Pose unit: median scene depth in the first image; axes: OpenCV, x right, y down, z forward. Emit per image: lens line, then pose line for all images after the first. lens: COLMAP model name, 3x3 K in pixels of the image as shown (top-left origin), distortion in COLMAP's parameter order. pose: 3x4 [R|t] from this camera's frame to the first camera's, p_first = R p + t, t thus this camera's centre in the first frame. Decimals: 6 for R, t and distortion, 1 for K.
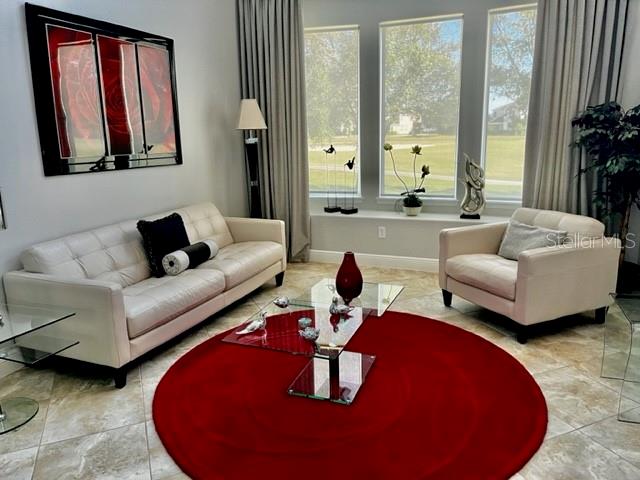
lens RADIAL K [[491.9, 0, 320.0], [0, 491.9, 240.0], [0, 0, 1]] dist [0.051883, -0.030851]
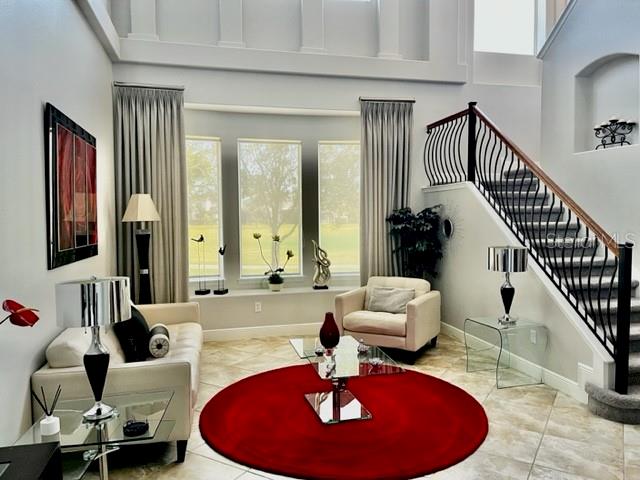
lens RADIAL K [[491.9, 0, 320.0], [0, 491.9, 240.0], [0, 0, 1]] dist [0.051883, -0.030851]
pose [[0.807572, -0.013747, 0.589609, -0.470998], [0.116823, 0.983648, -0.137076, 0.006967], [-0.578083, 0.179579, 0.795972, -0.062931]]
